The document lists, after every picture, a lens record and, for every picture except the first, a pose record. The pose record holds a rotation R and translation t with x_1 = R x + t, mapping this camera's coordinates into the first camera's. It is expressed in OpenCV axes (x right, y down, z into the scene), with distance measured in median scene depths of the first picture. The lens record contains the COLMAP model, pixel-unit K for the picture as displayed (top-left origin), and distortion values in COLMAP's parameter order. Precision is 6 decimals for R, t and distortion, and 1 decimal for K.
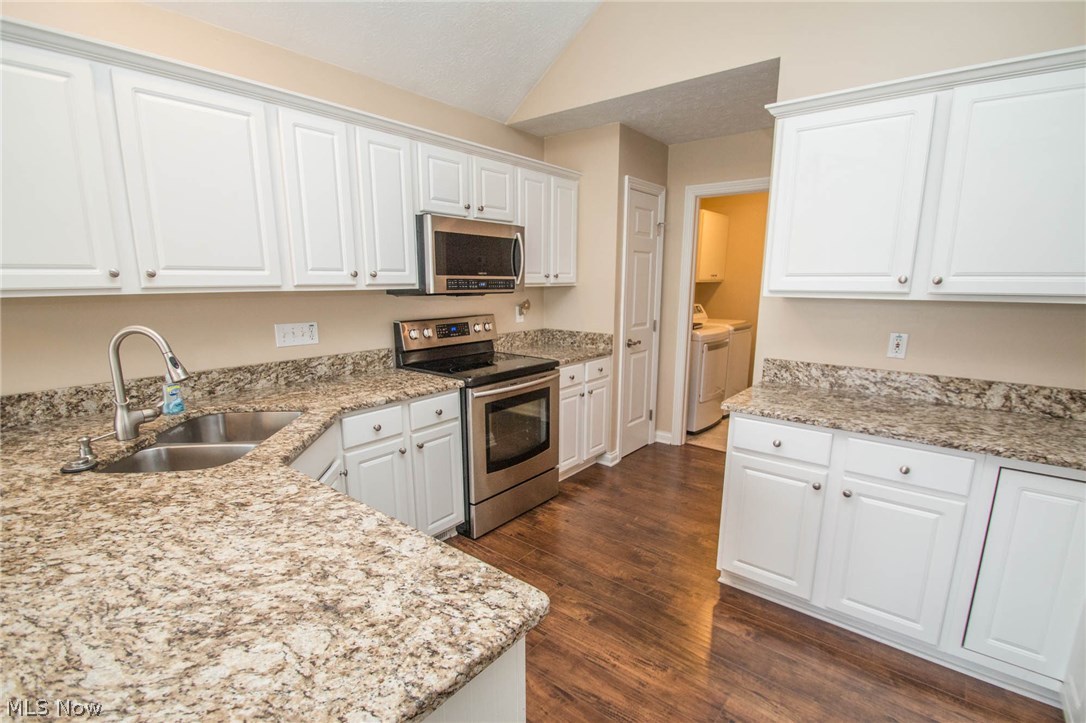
lens RADIAL K [[502.9, 0, 549.2], [0, 502.9, 380.7], [0, 0, 1]] dist [0.011875, -0.016424]
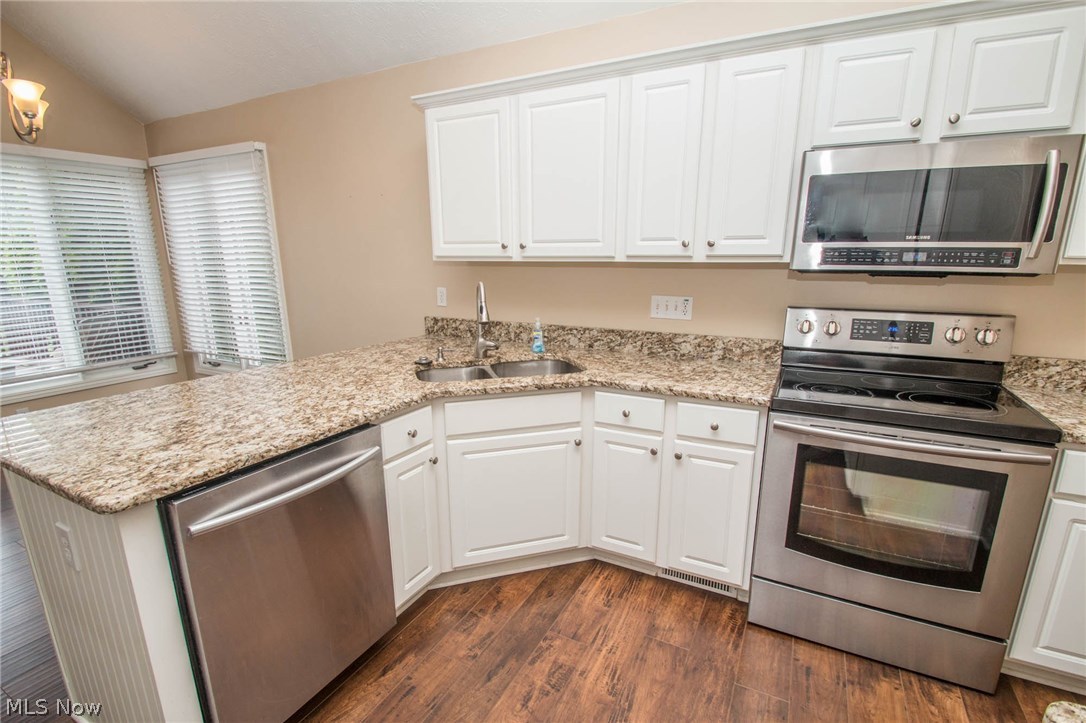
lens RADIAL K [[502.9, 0, 549.2], [0, 502.9, 380.7], [0, 0, 1]] dist [0.011875, -0.016424]
pose [[0.197329, 0.230892, -0.952759, 0.451679], [-0.197929, 0.961238, 0.191953, -0.102649], [0.960149, 0.150701, 0.235380, 0.597110]]
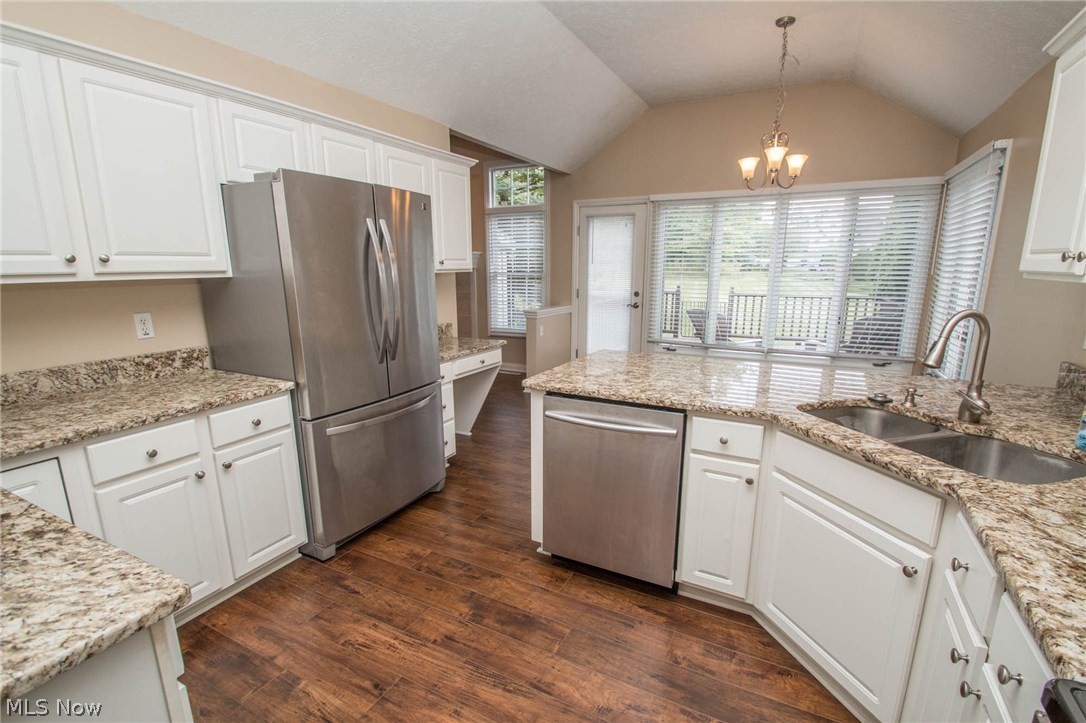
lens RADIAL K [[502.9, 0, 549.2], [0, 502.9, 380.7], [0, 0, 1]] dist [0.011875, -0.016424]
pose [[-0.980409, 0.039894, -0.192892, 0.130235], [-0.044371, 0.909376, 0.413601, -0.238847], [0.191912, 0.414057, -0.889790, 1.196123]]
